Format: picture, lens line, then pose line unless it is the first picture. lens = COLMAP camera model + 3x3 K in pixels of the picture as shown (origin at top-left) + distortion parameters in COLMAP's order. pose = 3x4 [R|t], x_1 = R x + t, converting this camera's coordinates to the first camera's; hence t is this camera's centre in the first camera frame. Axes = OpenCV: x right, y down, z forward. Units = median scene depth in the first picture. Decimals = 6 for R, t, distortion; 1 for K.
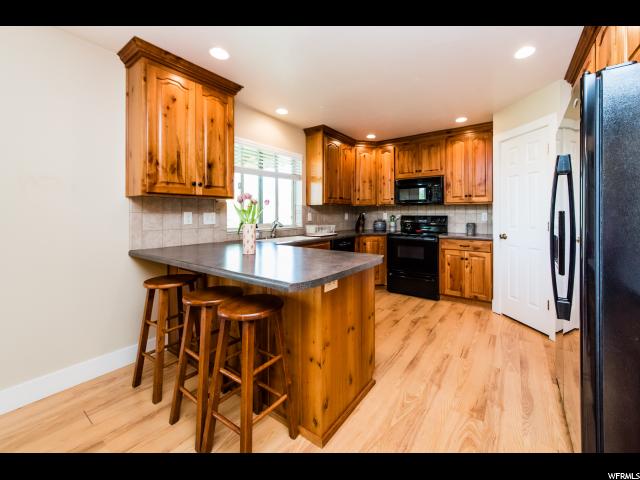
lens RADIAL K [[234.5, 0, 343.9], [0, 234.5, 216.1], [0, 0, 1]] dist [-0.000787, -0.000372]
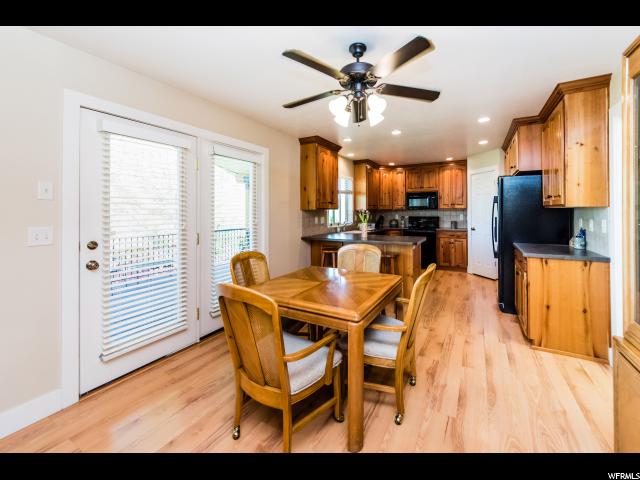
lens RADIAL K [[224.0, 0, 363.2], [0, 224.0, 212.9], [0, 0, 1]] dist [0.006949, 0.000118]
pose [[0.988266, -0.002422, 0.152722, -0.321659], [0.003425, 0.999974, -0.006304, -0.019695], [-0.152703, 0.006753, 0.988249, -0.440418]]
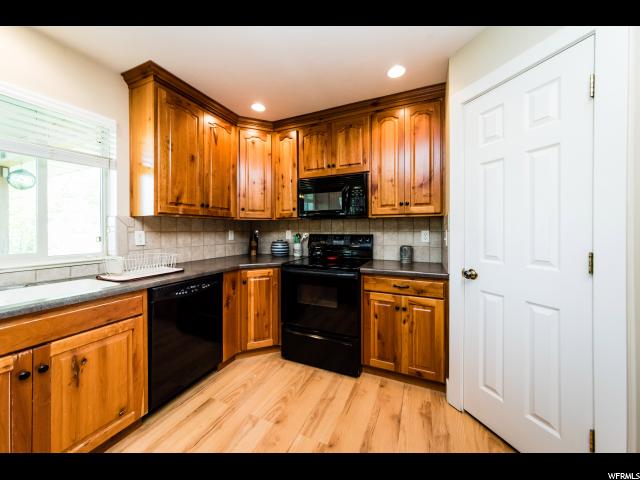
lens RADIAL K [[224.0, 0, 317.8], [0, 224.0, 230.8], [0, 0, 1]] dist [0.006949, 0.000118]
pose [[0.985276, 0.000051, 0.170972, 0.200653], [0.000720, 0.999990, -0.004443, -0.011231], [-0.170970, 0.004501, 0.985266, 0.454056]]
